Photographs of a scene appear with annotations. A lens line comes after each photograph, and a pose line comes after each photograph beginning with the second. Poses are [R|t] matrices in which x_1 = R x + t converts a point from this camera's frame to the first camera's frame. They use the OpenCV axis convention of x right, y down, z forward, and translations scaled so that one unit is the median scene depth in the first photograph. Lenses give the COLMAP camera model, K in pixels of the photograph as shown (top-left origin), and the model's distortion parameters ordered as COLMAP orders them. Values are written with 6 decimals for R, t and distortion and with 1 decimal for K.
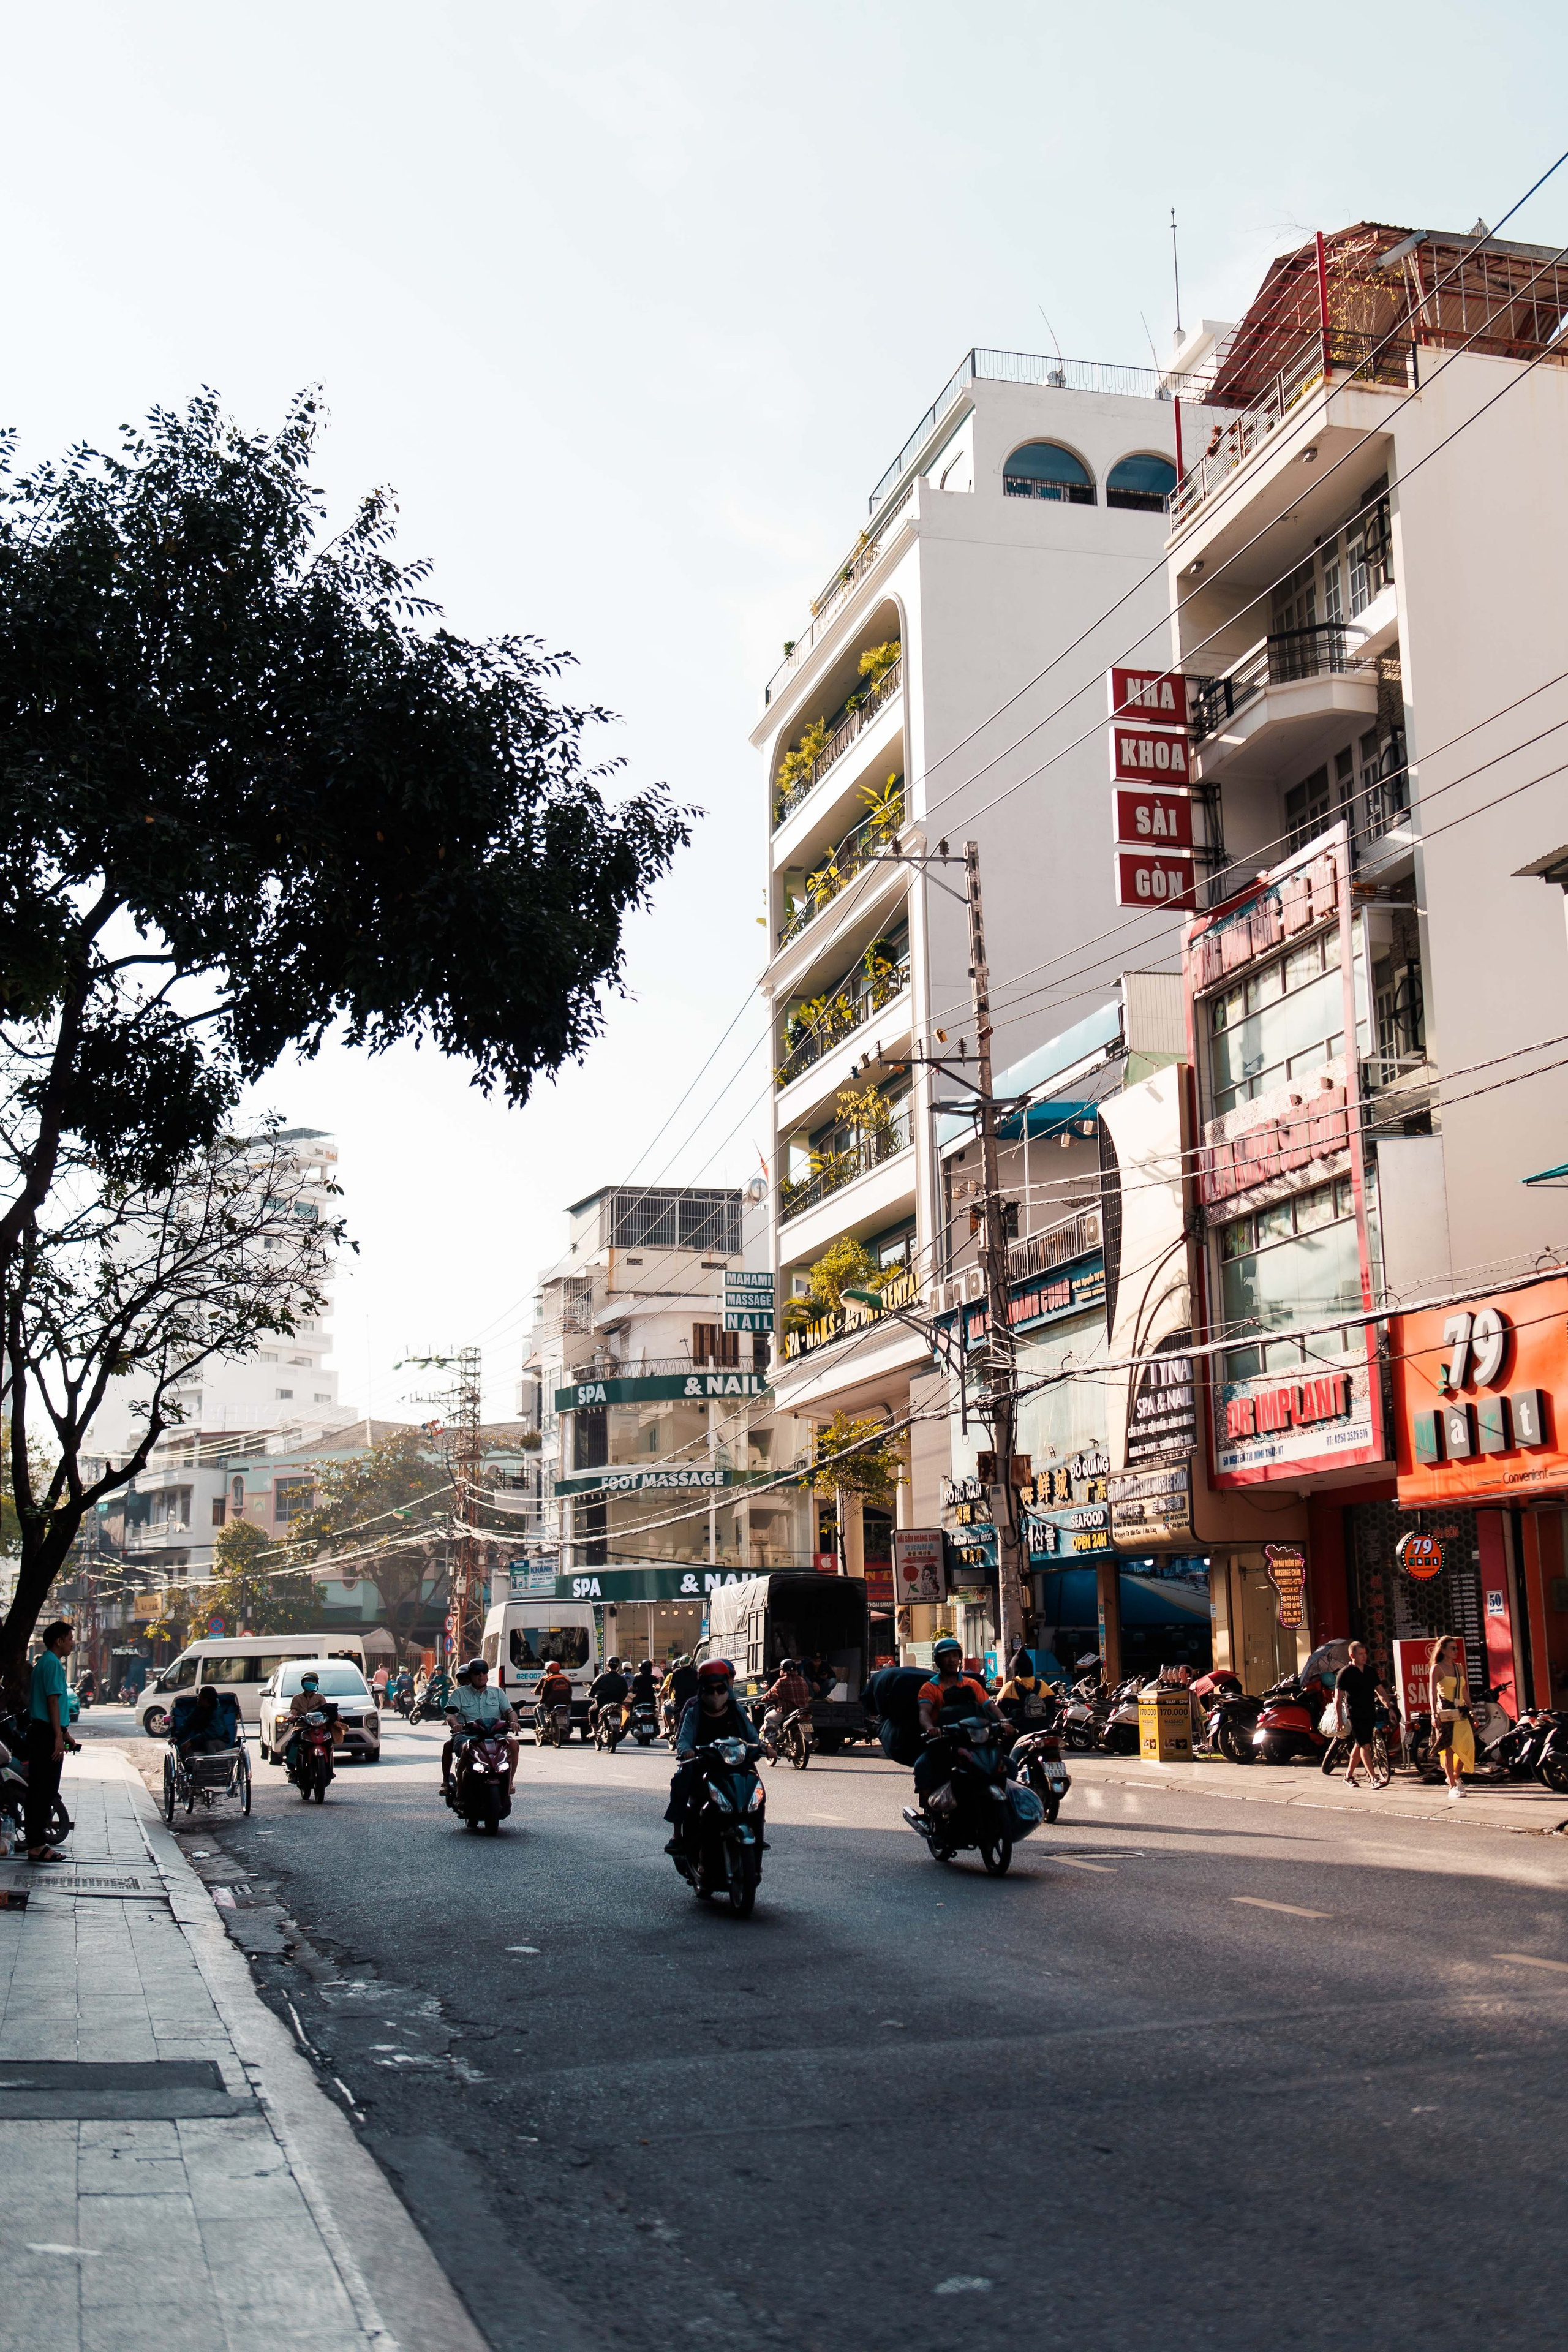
lens RADIAL K [[2399.6, 0, 784.0], [0, 2399.6, 1176.0], [0, 0, 1]] dist [-0.003969, 0.000138]
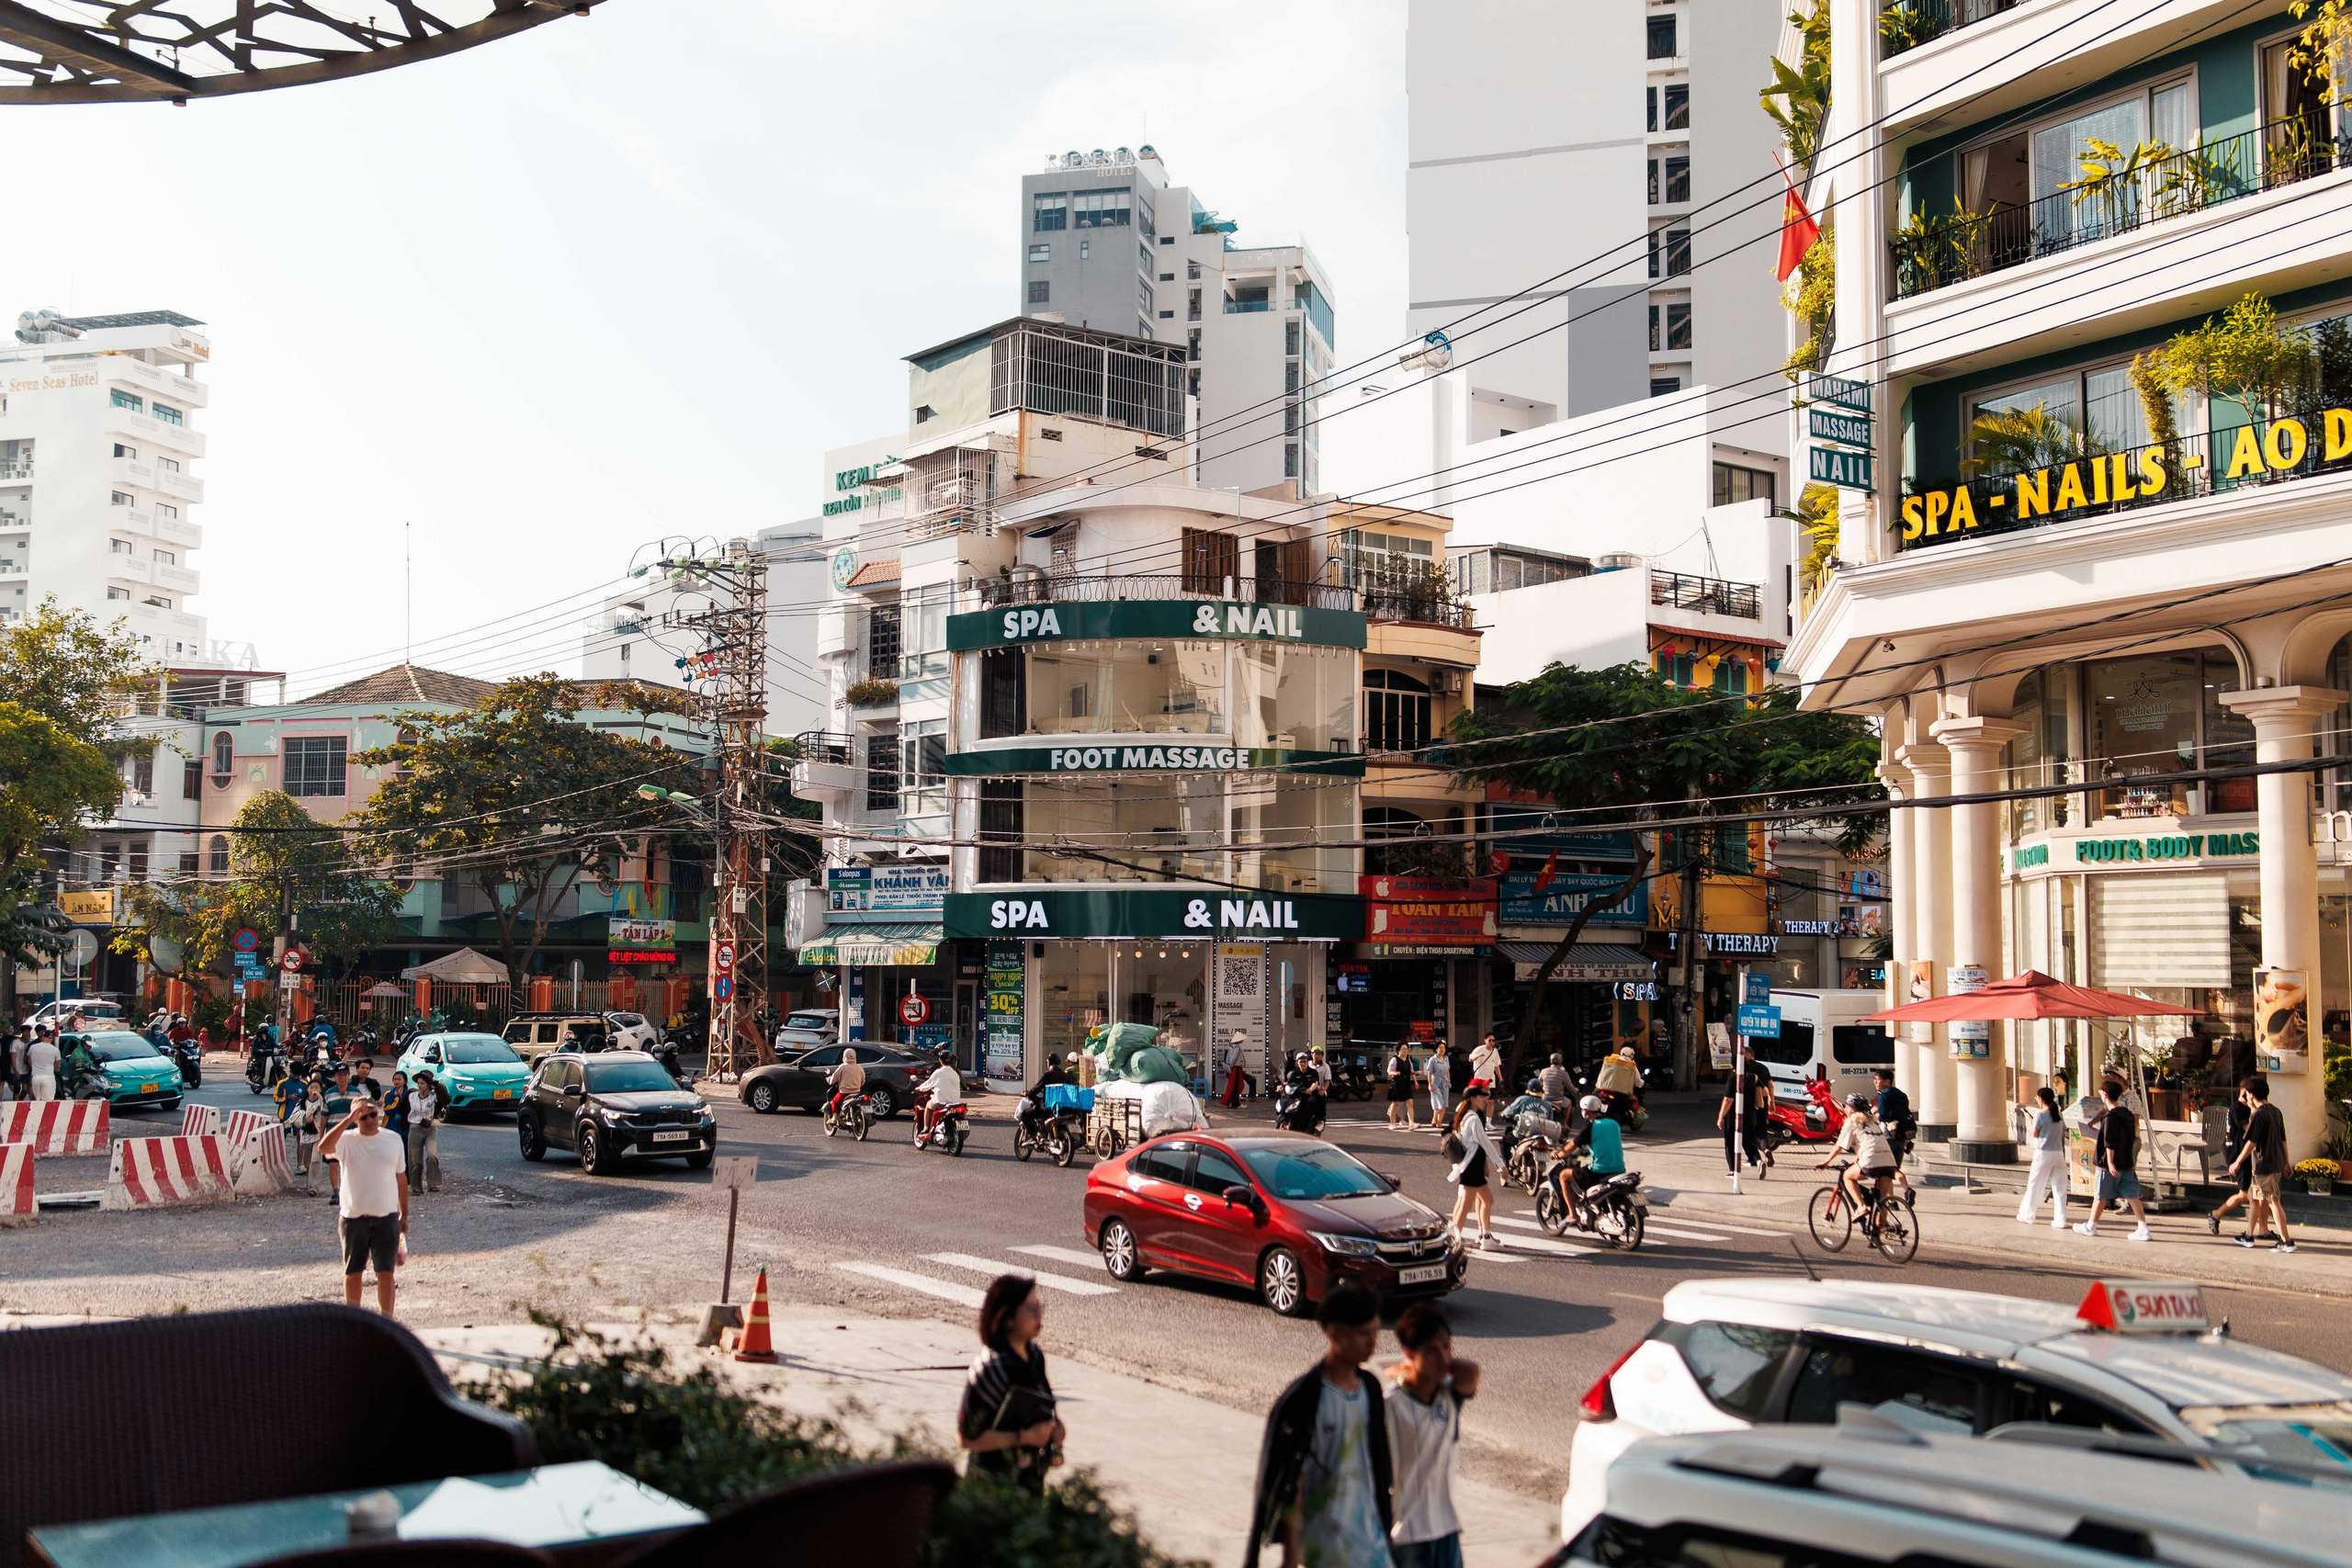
lens RADIAL K [[2310.8, 0, 1186.5], [0, 2310.8, 783.2], [0, 0, 1]] dist [-0.004535, 0.011548]
pose [[0.957620, 0.042868, 0.284826, -0.212163], [-0.077269, 0.990850, 0.110662, 0.059411], [-0.277476, -0.127981, 0.952170, 0.371088]]
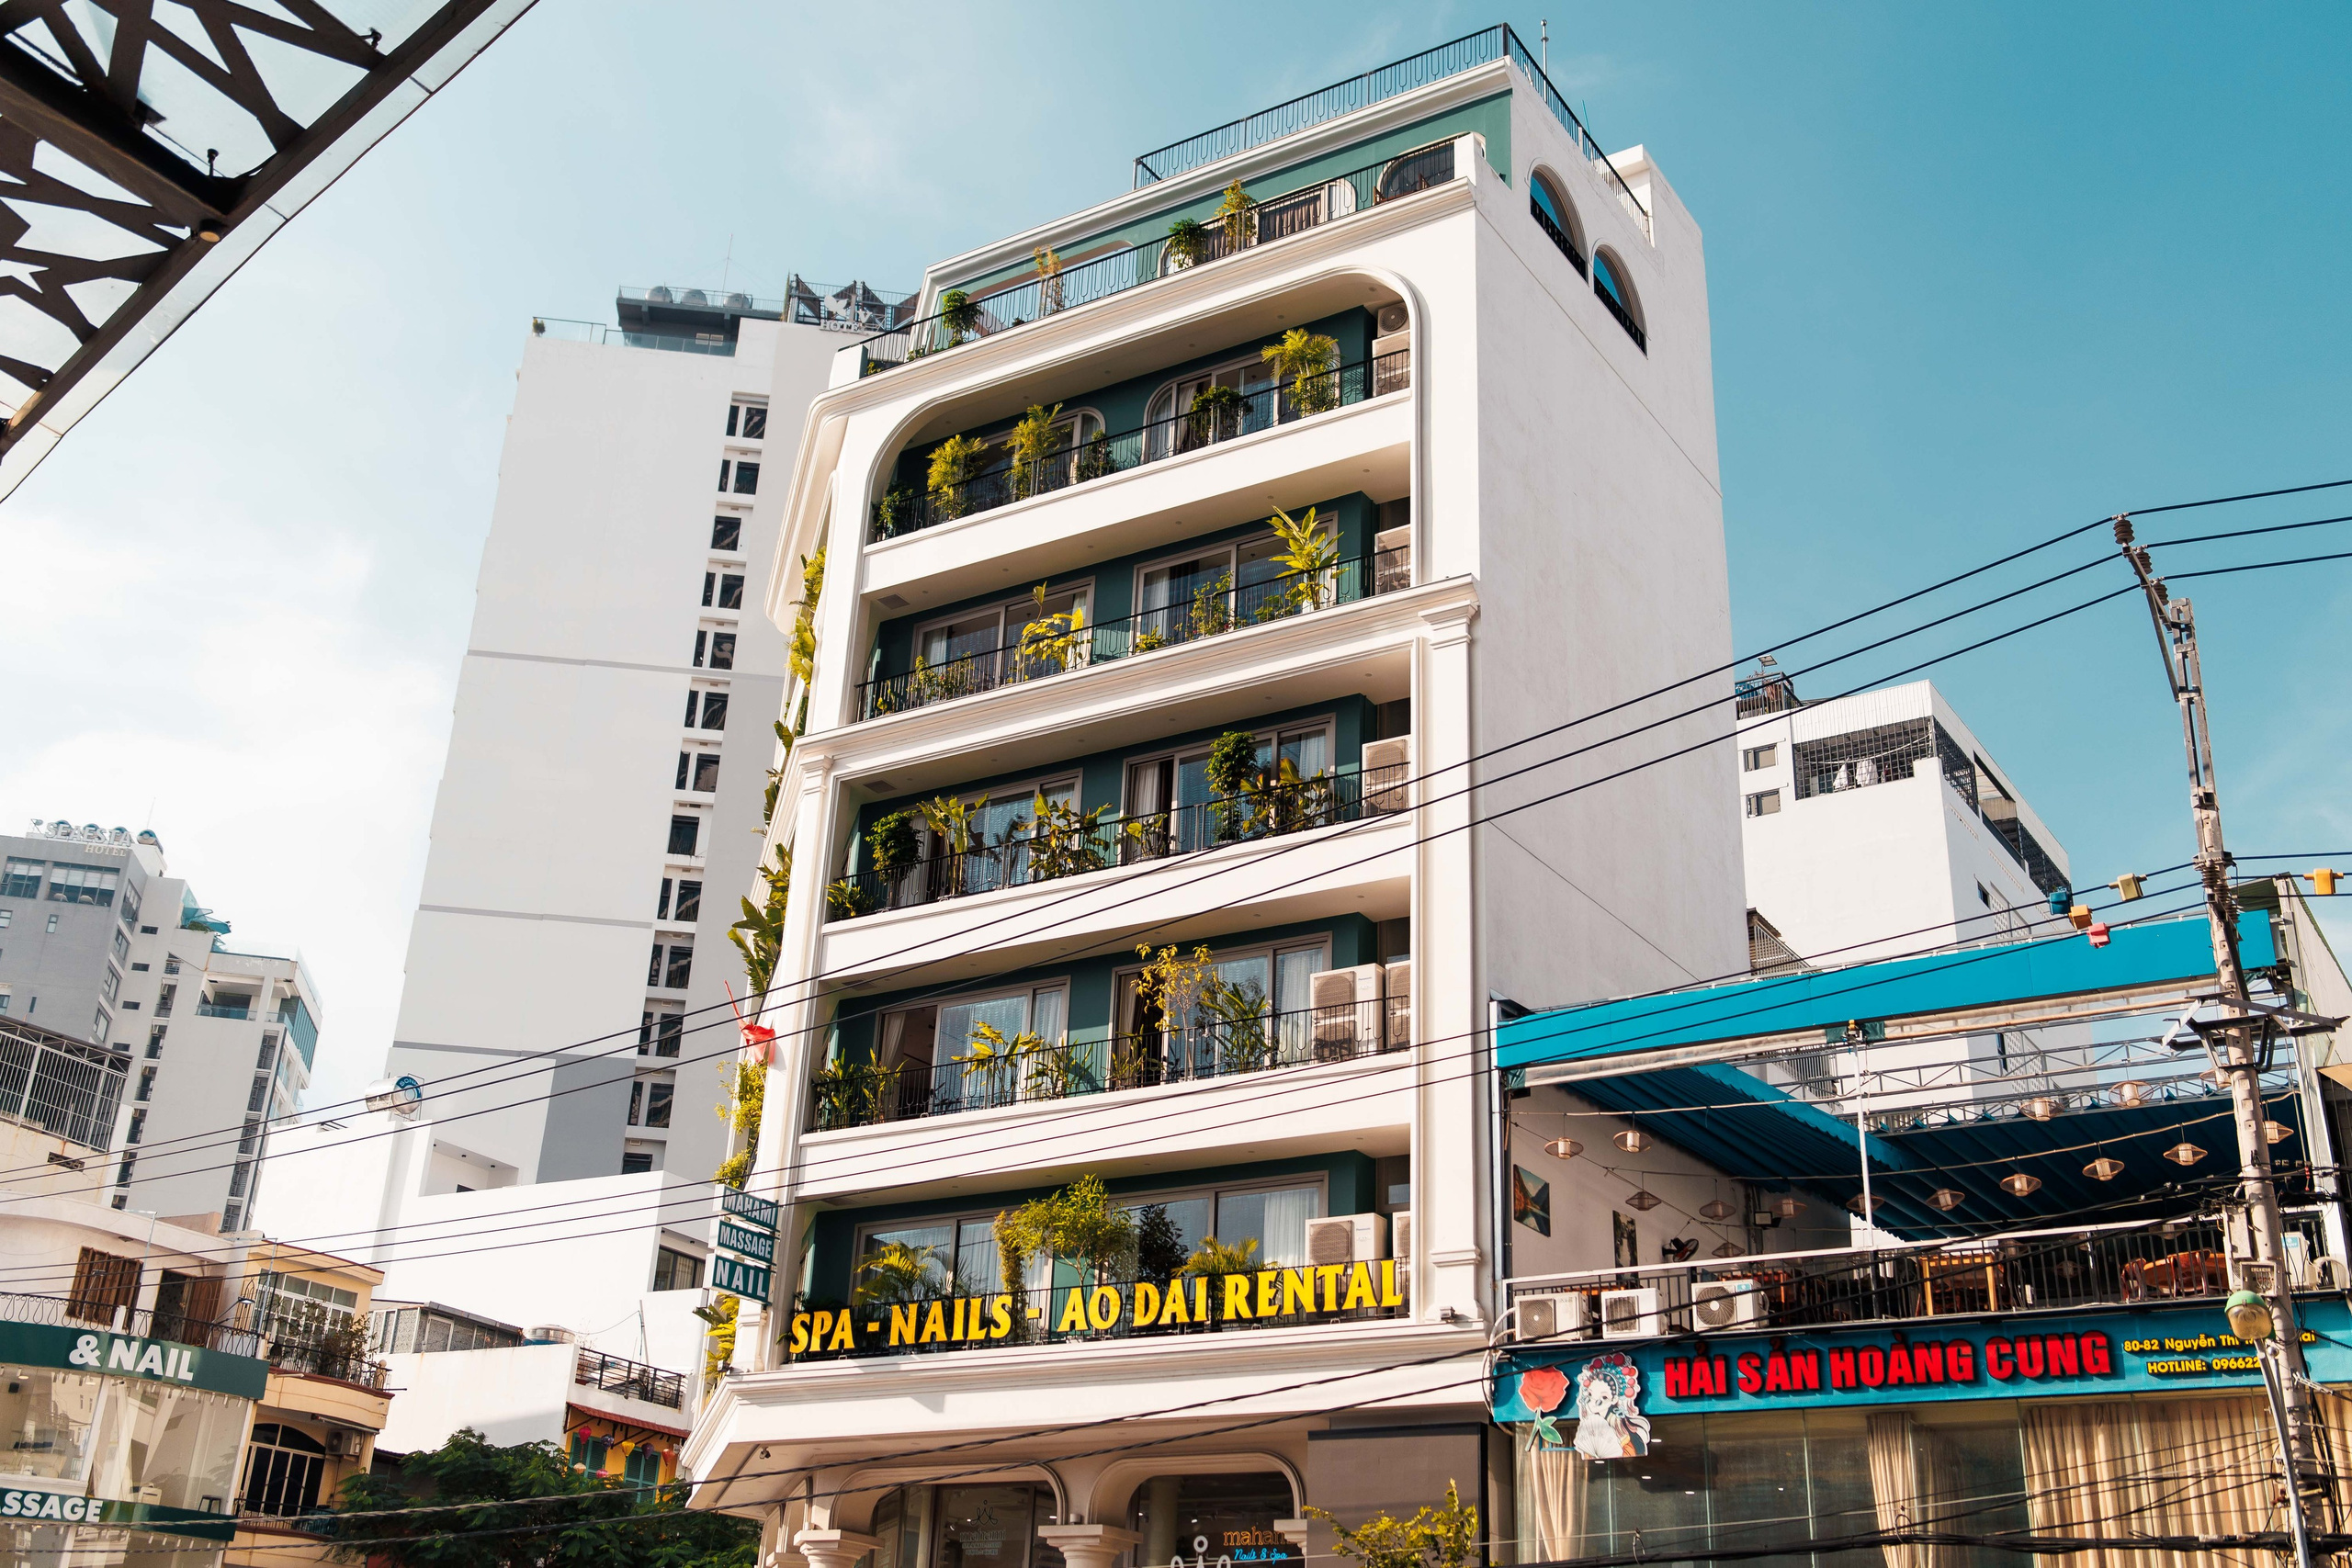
lens RADIAL K [[2310.8, 0, 1186.5], [0, 2310.8, 783.2], [0, 0, 1]] dist [-0.004535, 0.011548]
pose [[0.739007, 0.315014, 0.595512, -0.216931], [-0.185858, 0.944972, -0.269228, 0.054581], [-0.647553, 0.088281, 0.756889, 0.340829]]
